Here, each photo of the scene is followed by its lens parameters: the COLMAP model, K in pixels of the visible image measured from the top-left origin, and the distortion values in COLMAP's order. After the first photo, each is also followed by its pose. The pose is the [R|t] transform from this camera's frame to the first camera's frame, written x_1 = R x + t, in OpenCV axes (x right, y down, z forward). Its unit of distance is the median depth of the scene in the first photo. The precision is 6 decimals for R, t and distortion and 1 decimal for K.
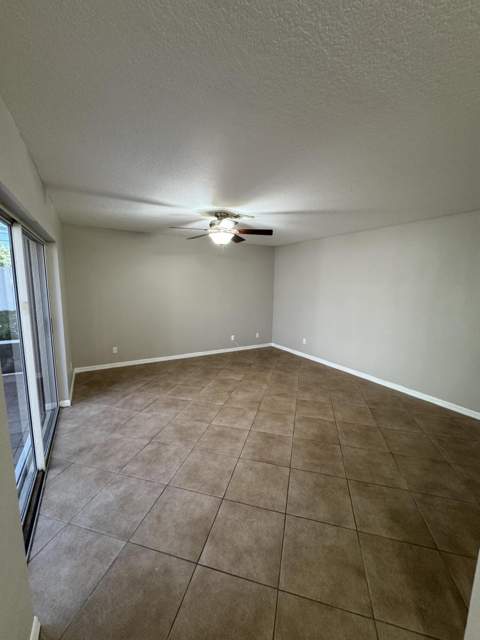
lens RADIAL K [[257.2, 0, 241.1], [0, 257.2, 319.3], [0, 0, 1]] dist [-0.003050, 0.000075]
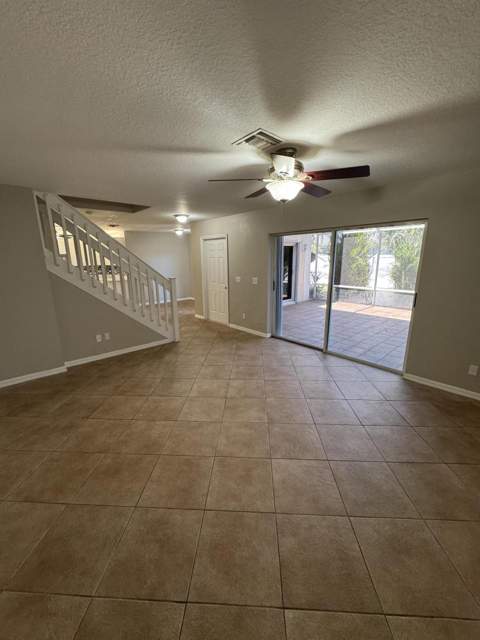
lens RADIAL K [[257.2, 0, 241.1], [0, 257.2, 319.3], [0, 0, 1]] dist [-0.003050, 0.000075]
pose [[-0.978769, 0.044837, -0.200000, 0.191880], [-0.032630, 0.929250, 0.368008, -0.261735], [0.202351, 0.366721, -0.908058, 1.810179]]
